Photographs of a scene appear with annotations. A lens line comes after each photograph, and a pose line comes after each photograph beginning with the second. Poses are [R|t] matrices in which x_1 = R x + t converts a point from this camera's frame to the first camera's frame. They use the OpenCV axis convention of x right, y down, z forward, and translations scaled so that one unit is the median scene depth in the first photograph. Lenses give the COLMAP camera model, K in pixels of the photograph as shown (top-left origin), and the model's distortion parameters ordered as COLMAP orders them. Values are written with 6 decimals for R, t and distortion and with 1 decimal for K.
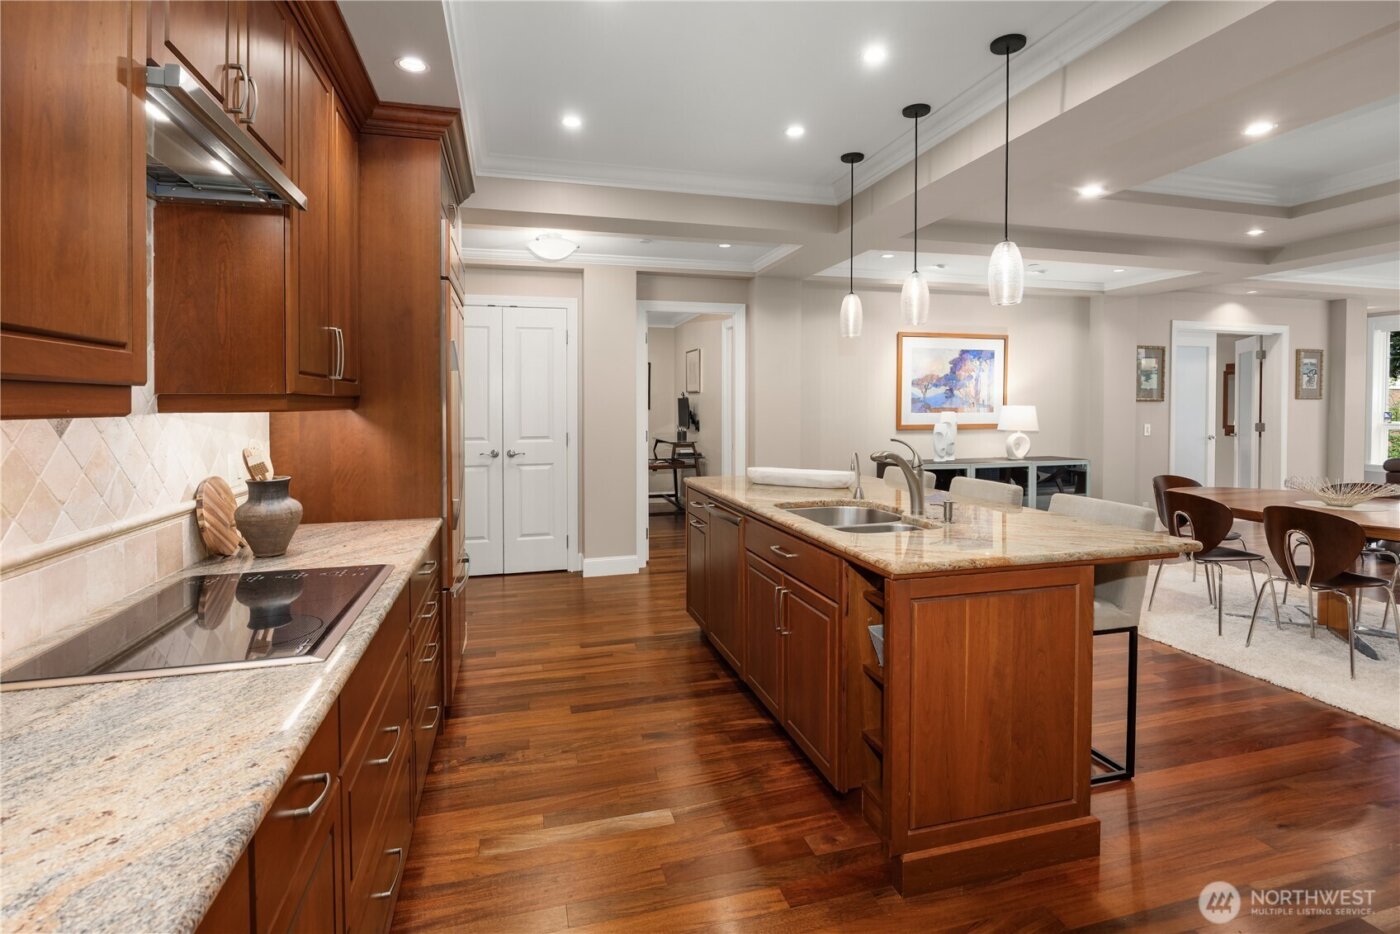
lens RADIAL K [[696.7, 0, 711.9], [0, 696.7, 409.7], [0, 0, 1]] dist [-0.004411, -0.000200]
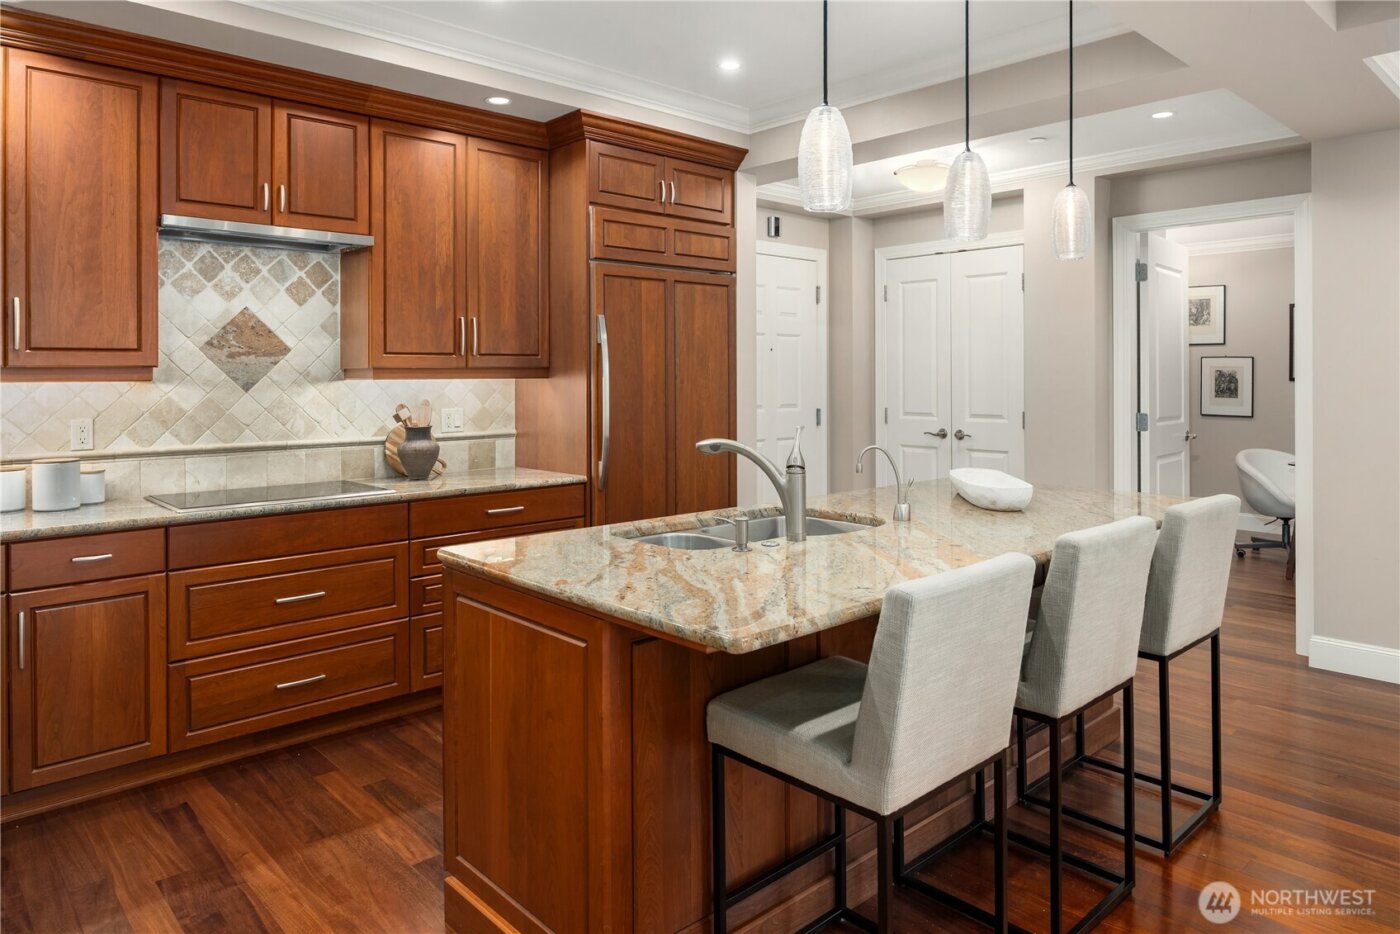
lens RADIAL K [[908.4, 0, 699.7], [0, 908.4, 373.9], [0, 0, 1]] dist [-0.017340, 0.011346]
pose [[0.447825, 0.001987, -0.894119, 0.431031], [-0.005767, 0.999983, -0.000666, -0.003653], [0.894102, 0.005455, 0.447829, 0.222779]]
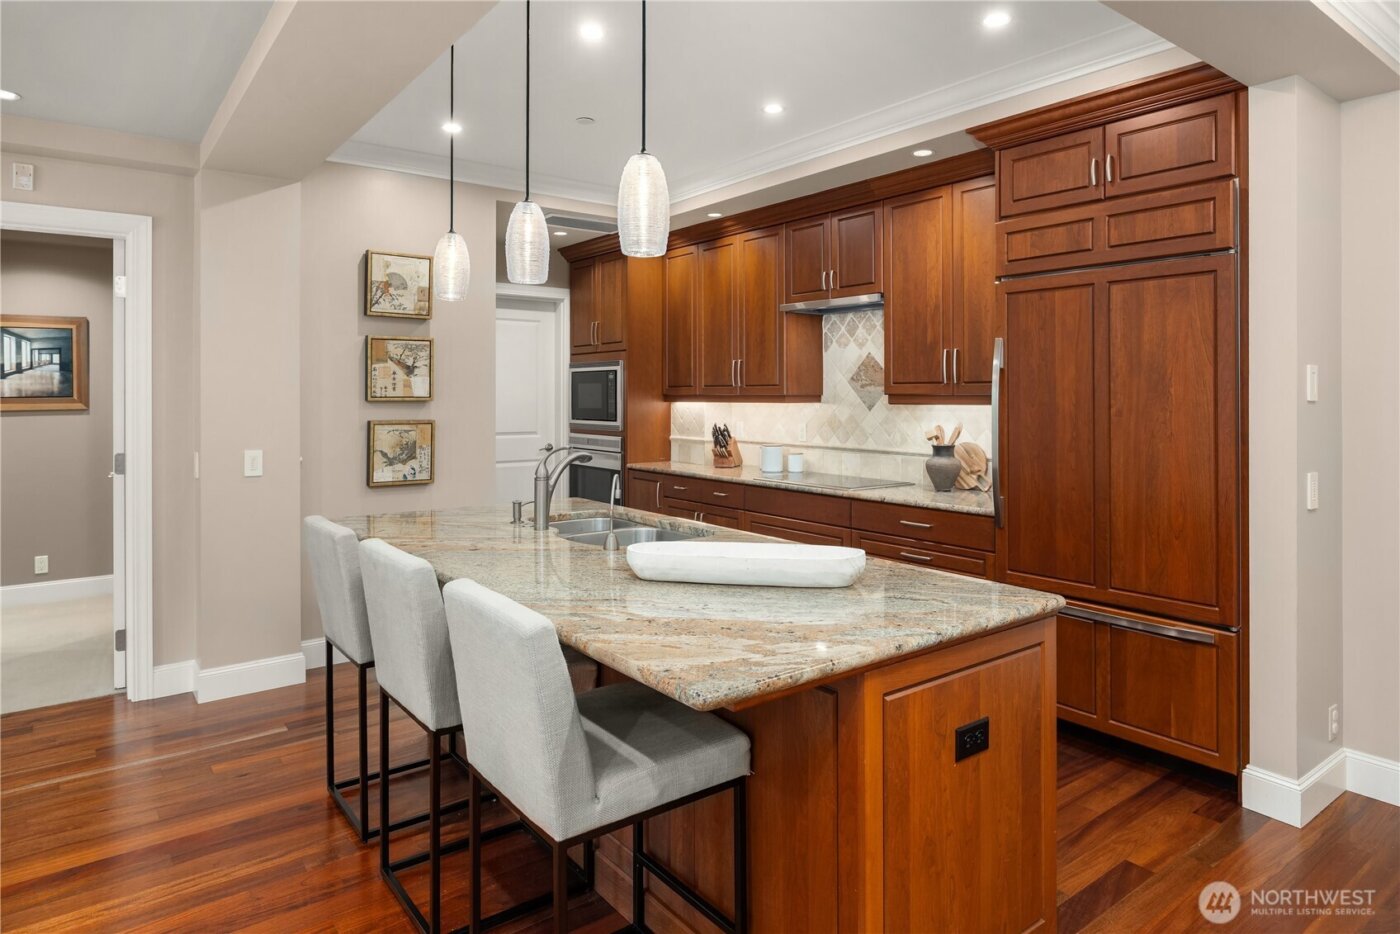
lens RADIAL K [[824.4, 0, 705.7], [0, 824.4, 391.0], [0, 0, 1]] dist [-0.016058, 0.002422]
pose [[-0.930773, 0.003422, -0.365581, 0.205080], [0.001627, 0.999985, 0.005217, -0.013538], [0.365593, 0.004261, -0.930765, 0.867906]]
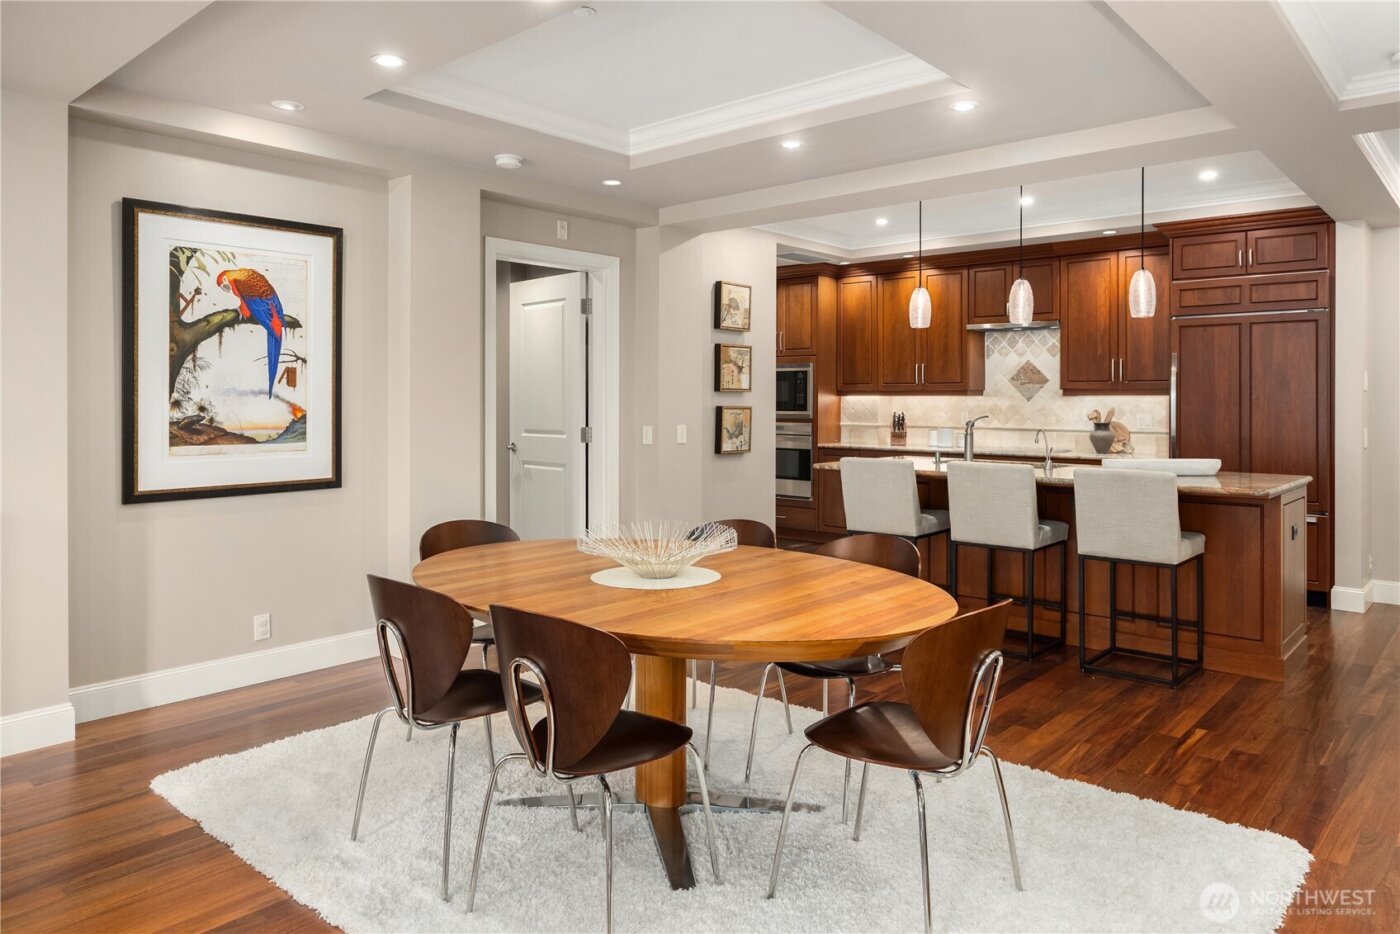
lens RADIAL K [[908.4, 0, 703.8], [0, 908.4, 399.0], [0, 0, 1]] dist [-0.017340, 0.011346]
pose [[-0.846830, 0.001472, -0.531862, 0.767566], [-0.003930, 0.999952, 0.009025, -0.003245], [0.531850, 0.009732, -0.846783, 0.990562]]
